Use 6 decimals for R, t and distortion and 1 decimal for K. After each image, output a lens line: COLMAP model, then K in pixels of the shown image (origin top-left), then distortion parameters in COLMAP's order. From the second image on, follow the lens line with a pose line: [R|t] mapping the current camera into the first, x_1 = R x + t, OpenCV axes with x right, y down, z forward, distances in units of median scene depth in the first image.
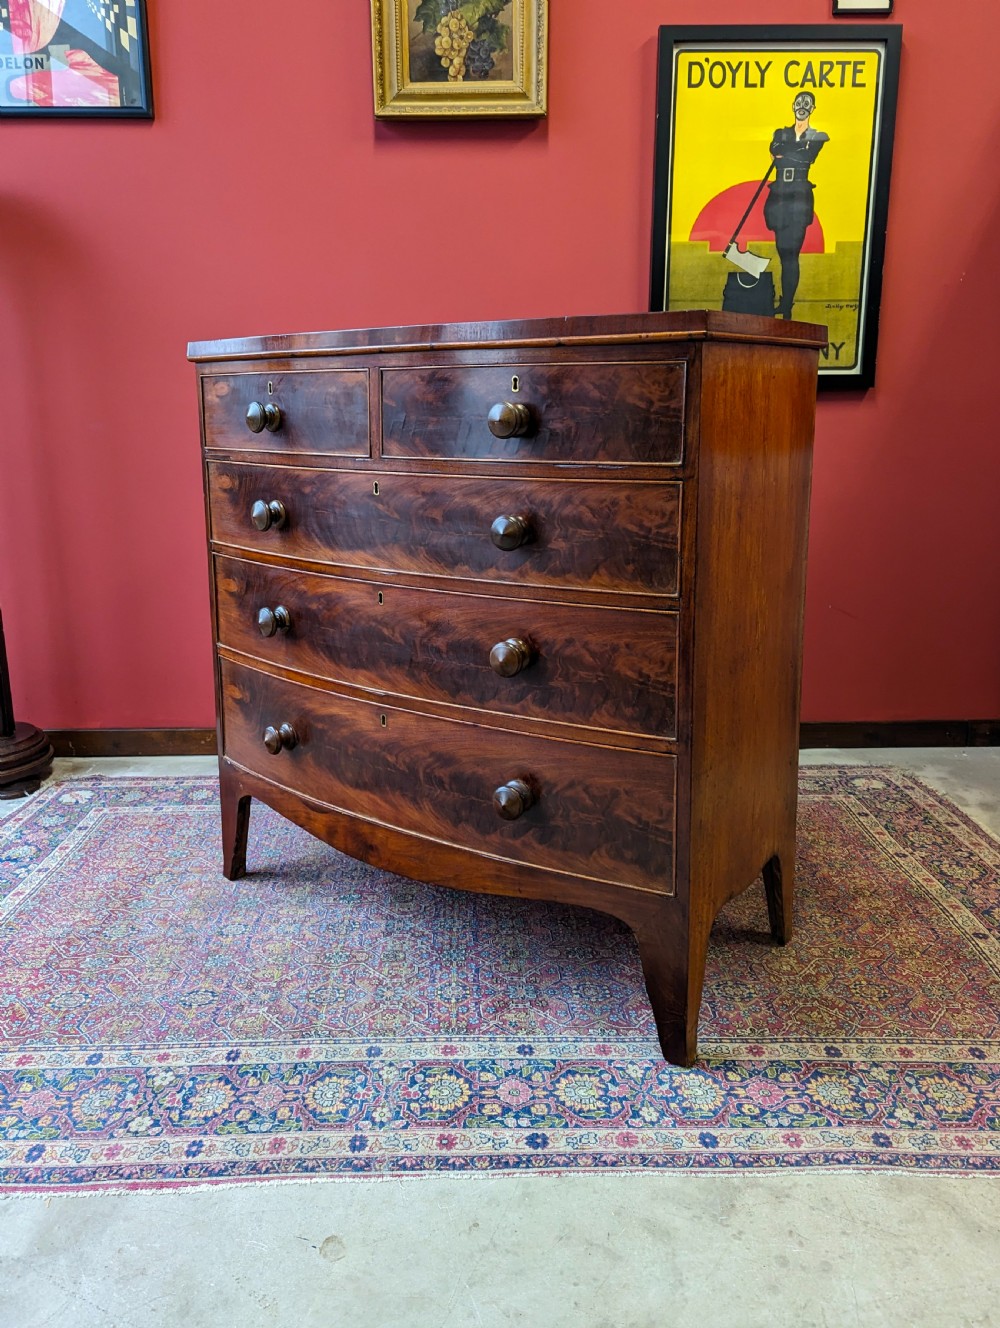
lens RADIAL K [[1054.6, 0, 496.7], [0, 1054.6, 590.3], [0, 0, 1]] dist [0.072150, -0.074446]
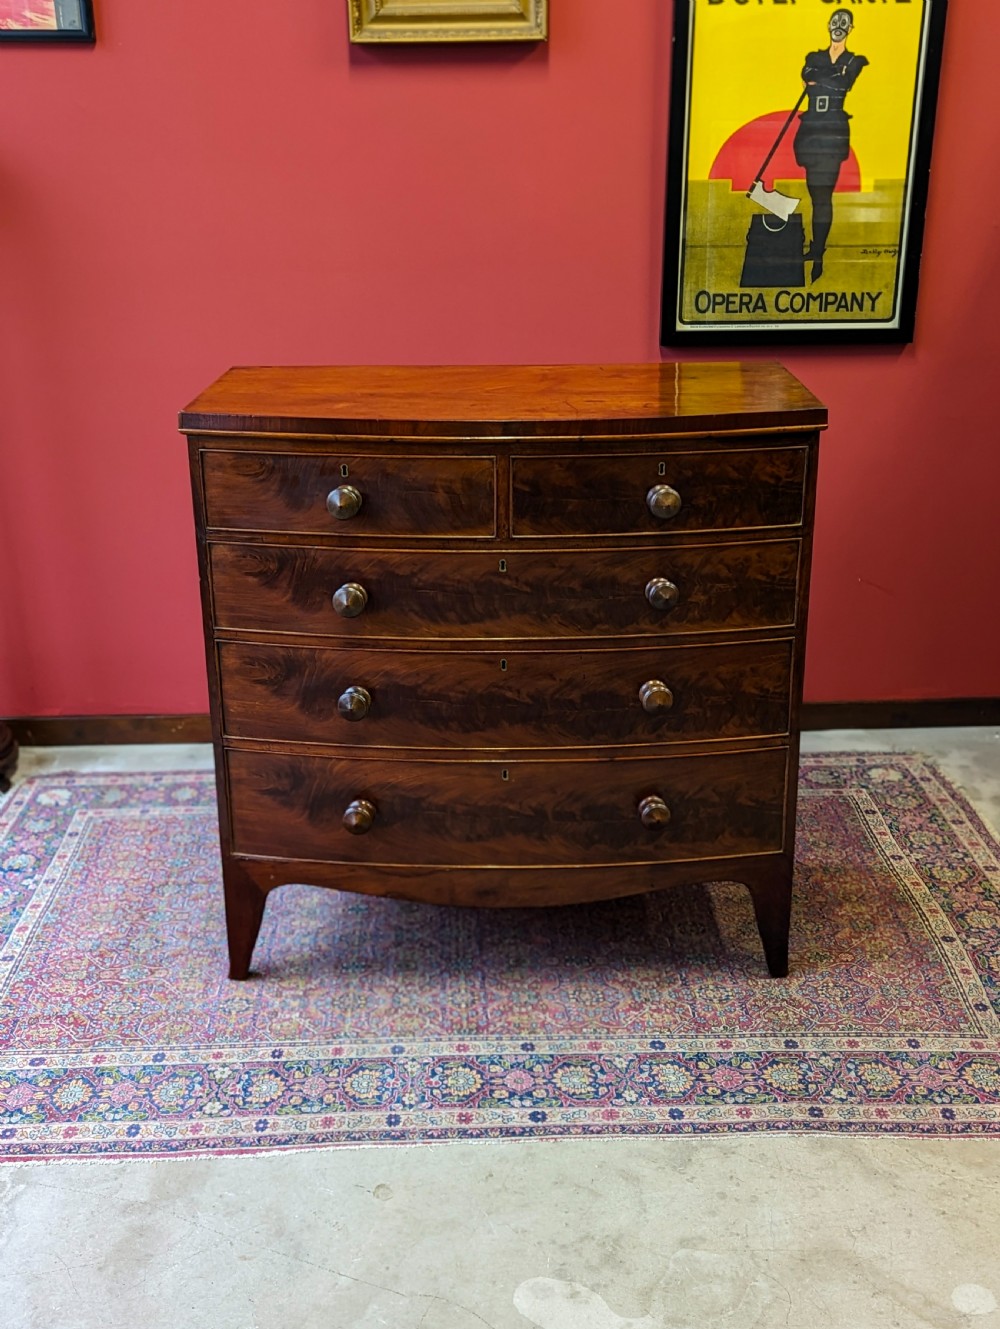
lens RADIAL K [[1595.5, 0, 499.2], [0, 1595.5, 667.4], [0, 0, 1]] dist [0.053675, -0.040325]
pose [[0.999873, -0.008865, 0.013225, -0.024783], [0.006252, 0.982539, 0.185949, -0.313948], [-0.014642, -0.185843, 0.982470, -0.666941]]
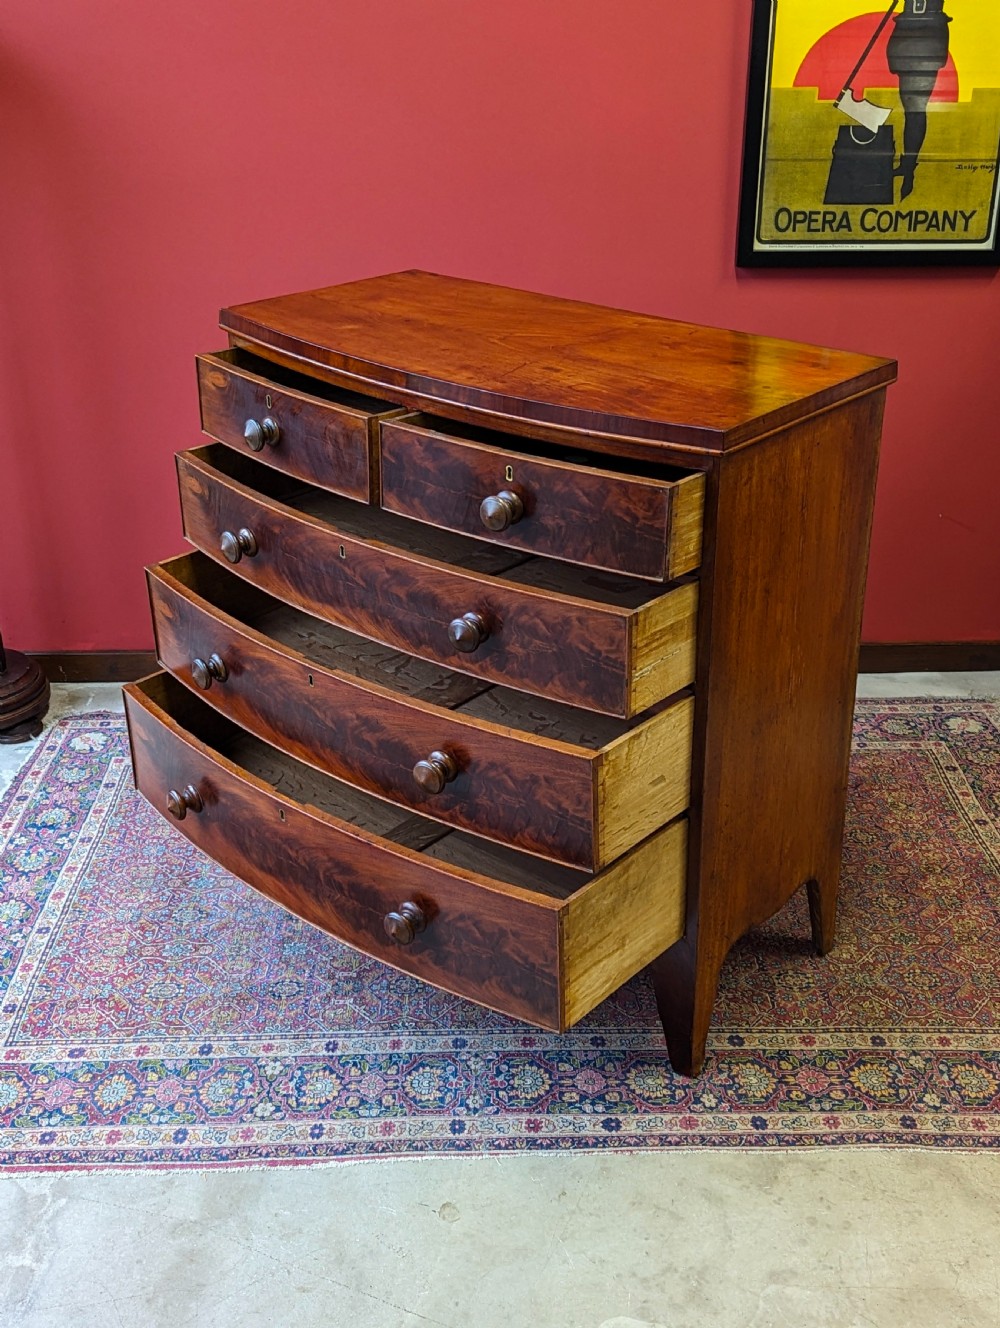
lens RADIAL K [[1602.2, 0, 519.3], [0, 1602.2, 624.8], [0, 0, 1]] dist [0.031260, 0.035995]
pose [[0.999936, -0.000351, 0.011310, -0.075334], [-0.002406, 0.970071, 0.242808, -0.399470], [-0.011057, -0.242820, 0.970008, -0.514237]]
